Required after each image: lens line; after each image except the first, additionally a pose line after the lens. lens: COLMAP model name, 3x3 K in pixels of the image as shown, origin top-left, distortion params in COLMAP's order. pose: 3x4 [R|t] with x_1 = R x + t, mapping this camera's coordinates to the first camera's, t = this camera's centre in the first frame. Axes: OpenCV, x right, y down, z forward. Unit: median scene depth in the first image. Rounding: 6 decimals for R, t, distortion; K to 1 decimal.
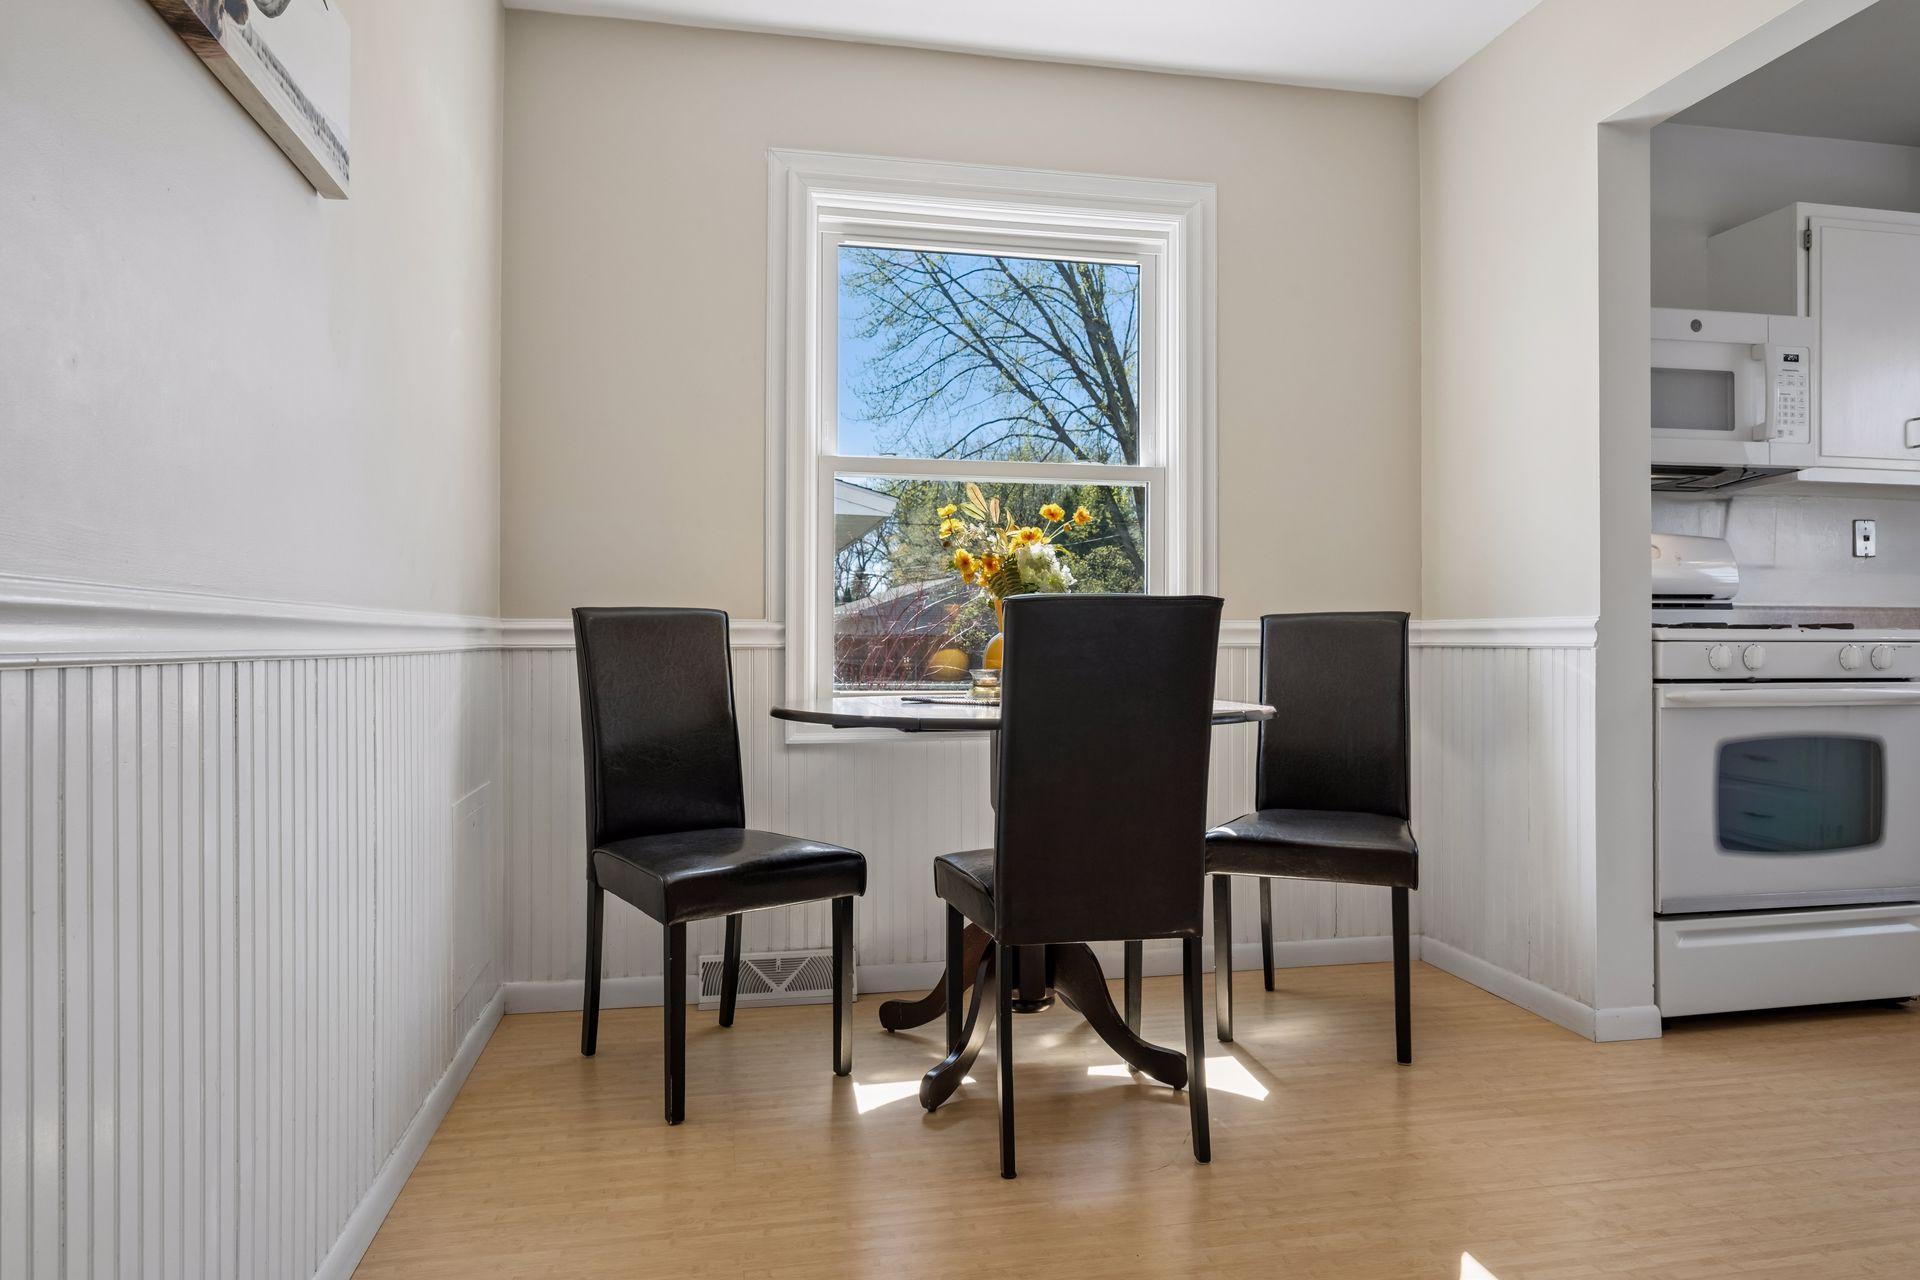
lens RADIAL K [[1185.8, 0, 962.2], [0, 1185.8, 637.5], [0, 0, 1]] dist [-0.002079, 0.002235]
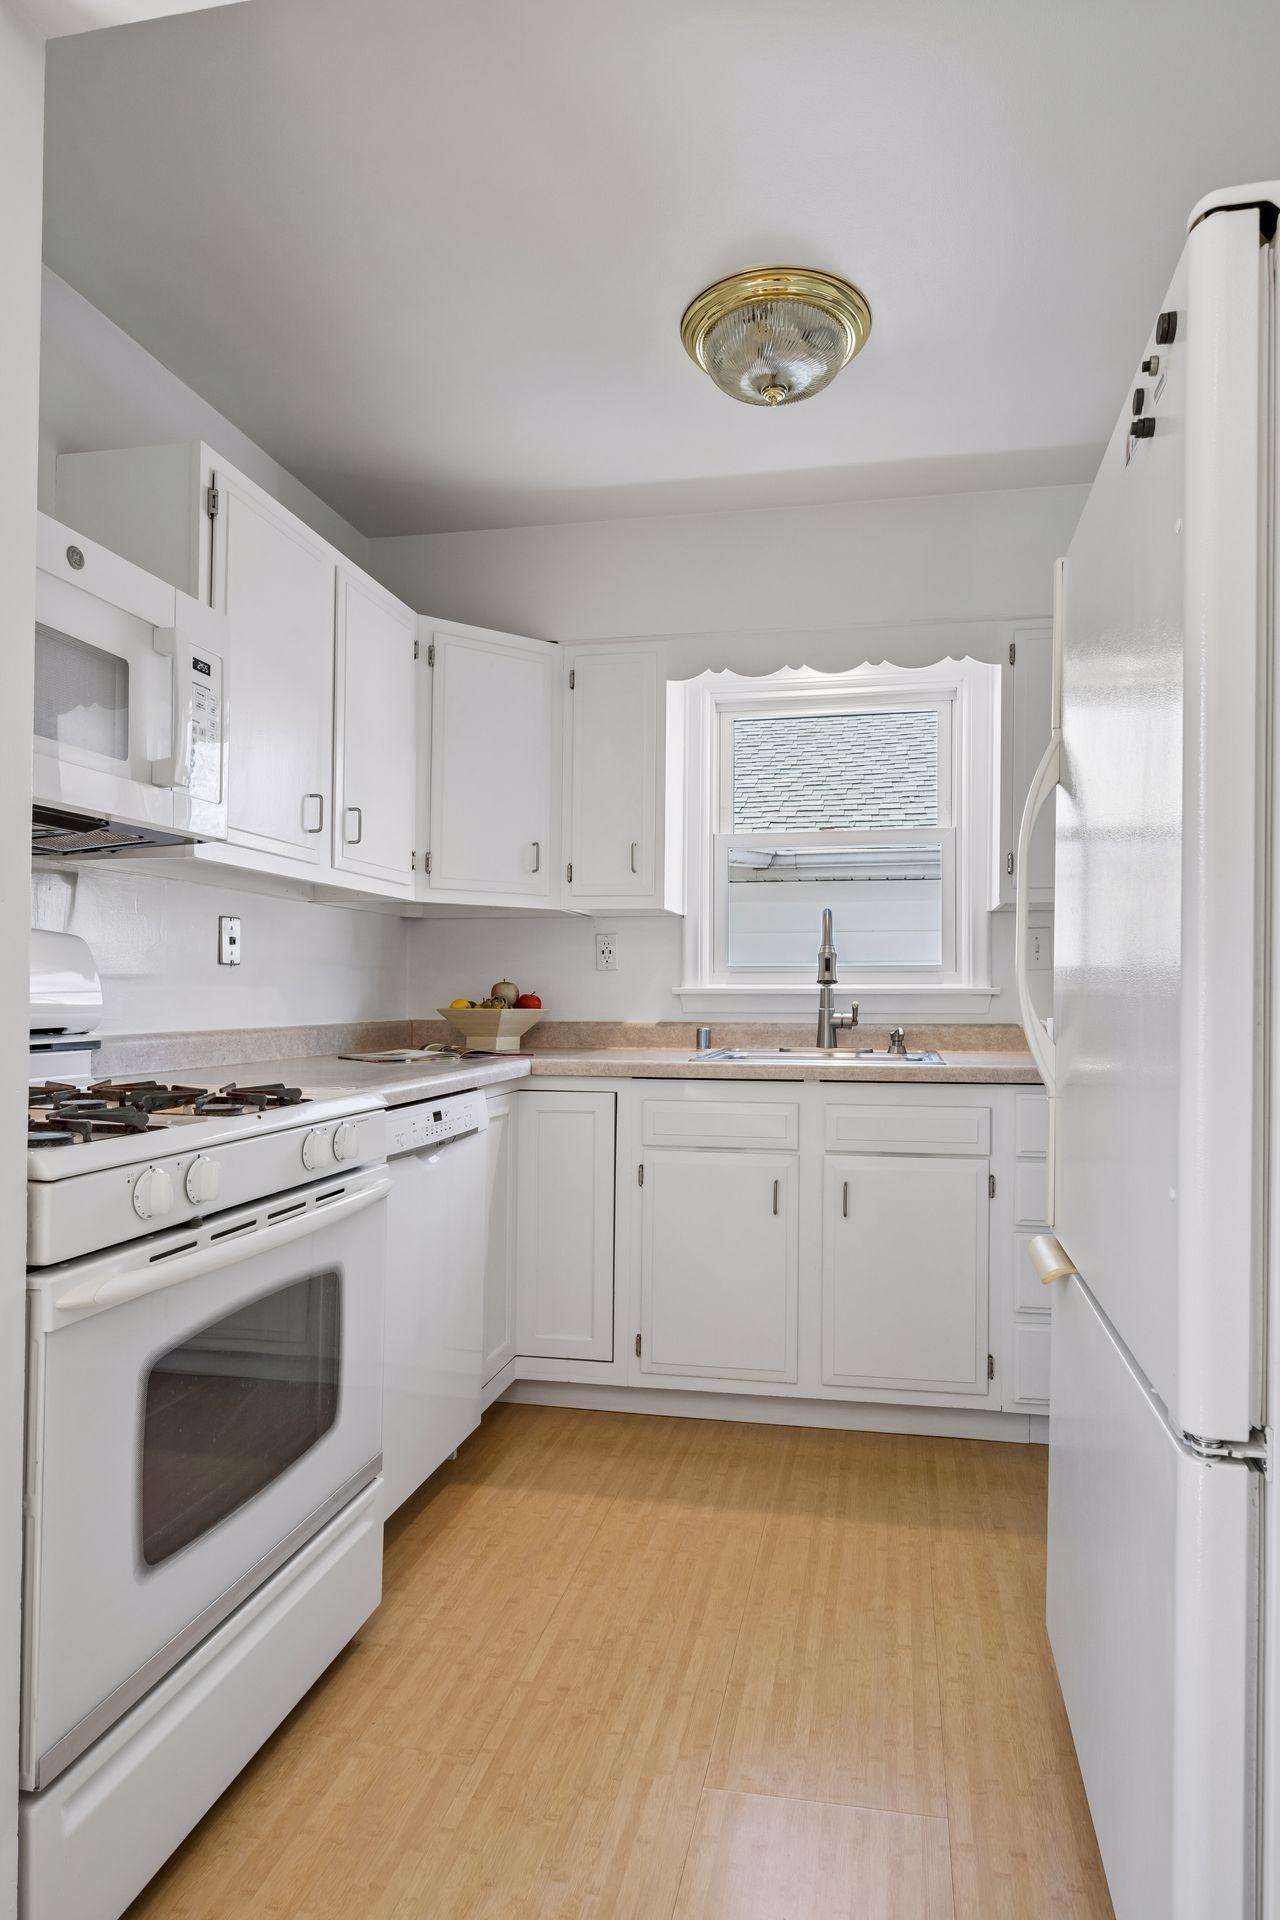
lens RADIAL K [[1093.1, 0, 694.0], [0, 1093.1, 972.3], [0, 0, 1]] dist [-0.001365, -0.001677]
pose [[0.375954, 0.019150, 0.926440, 0.281485], [-0.008702, 0.999815, -0.017135, -0.069155], [-0.926597, -0.001619, 0.376051, 0.586903]]
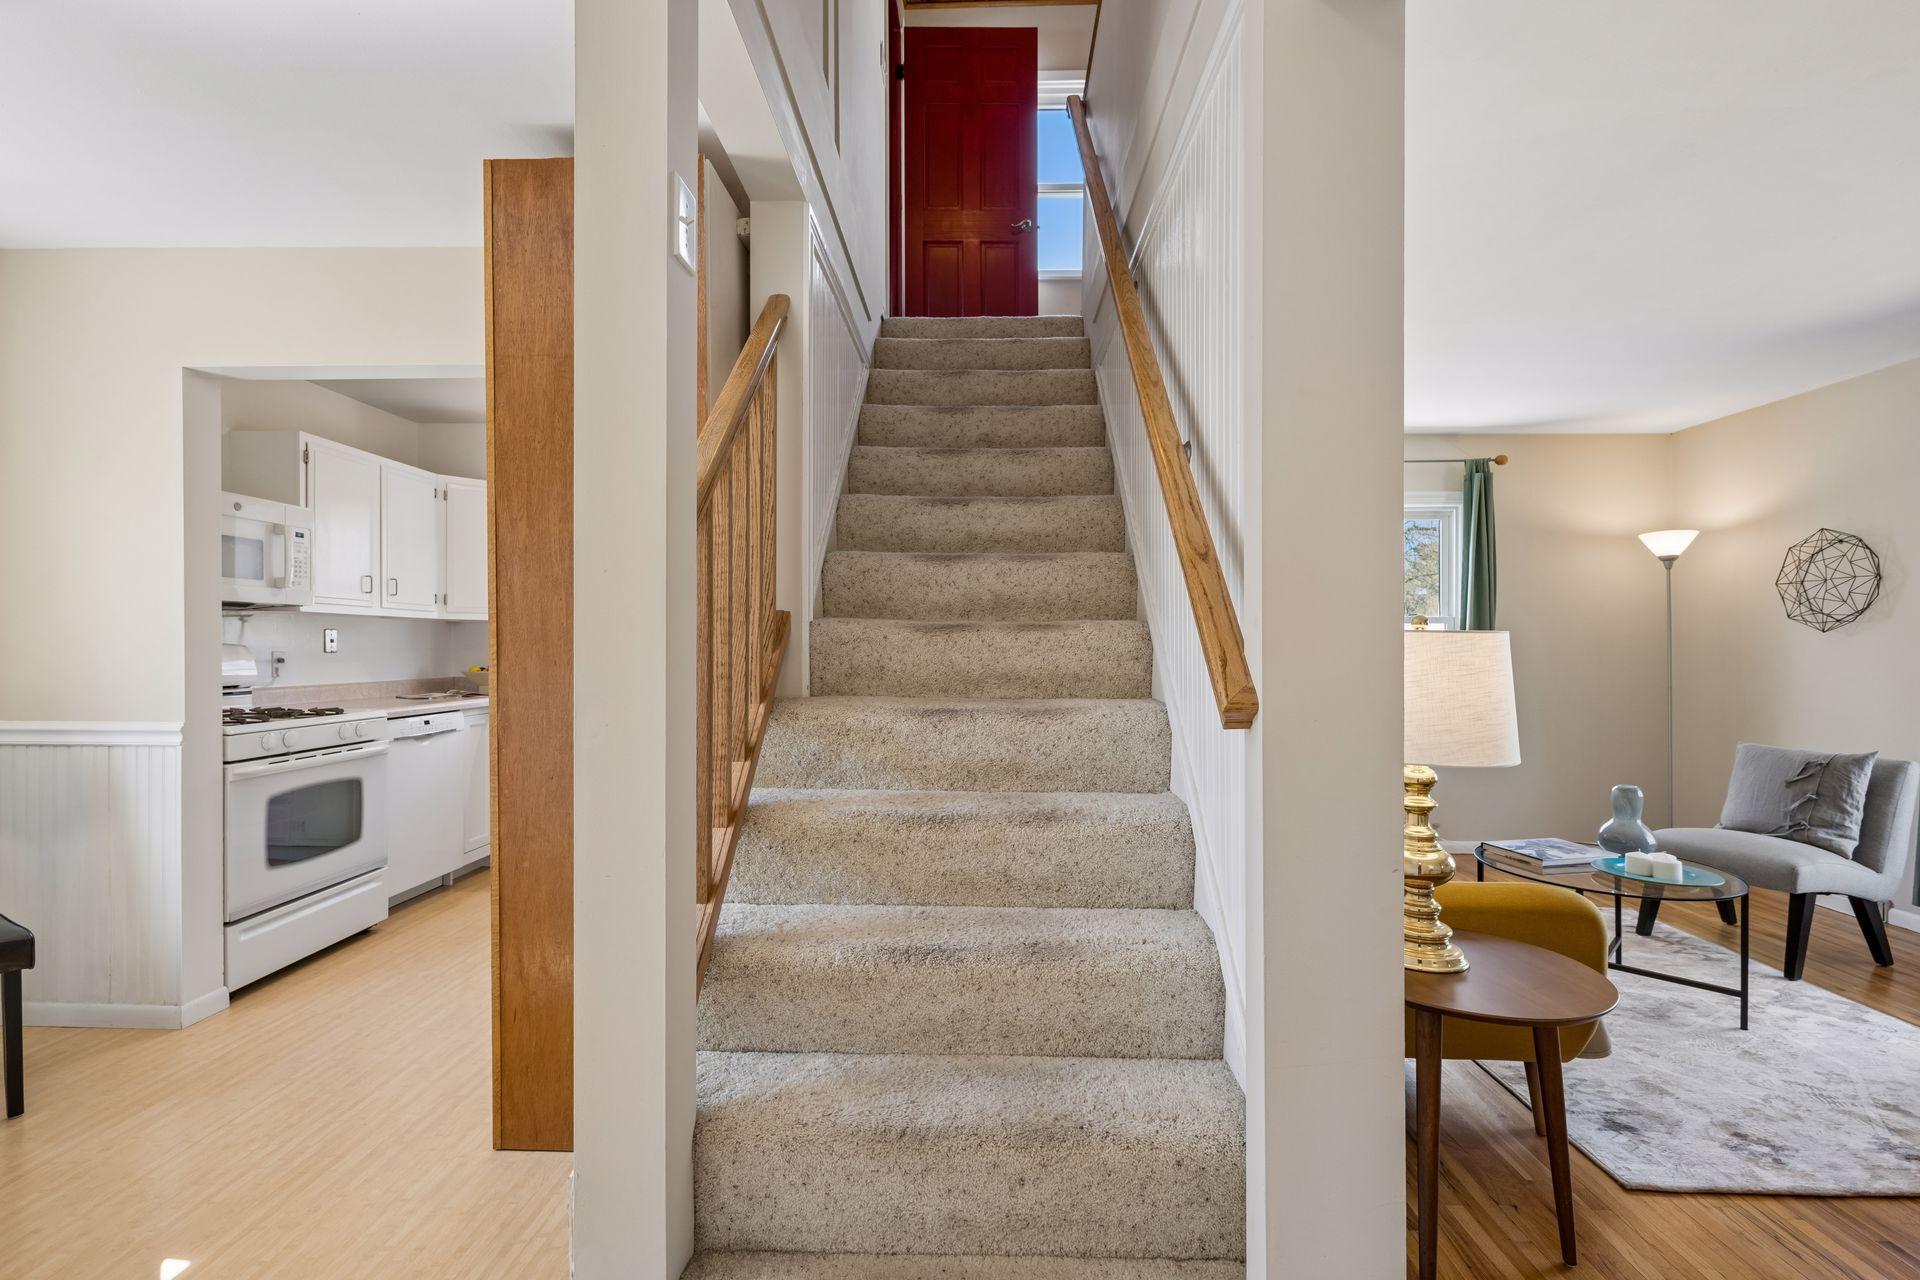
lens RADIAL K [[865.0, 0, 960.6], [0, 865.0, 655.6], [0, 0, 1]] dist [0.001272, 0.001337]
pose [[0.222629, -0.009433, 0.974858, -0.235767], [-0.009262, 0.999888, 0.011790, -0.110861], [-0.974859, -0.011654, 0.222516, -0.105833]]
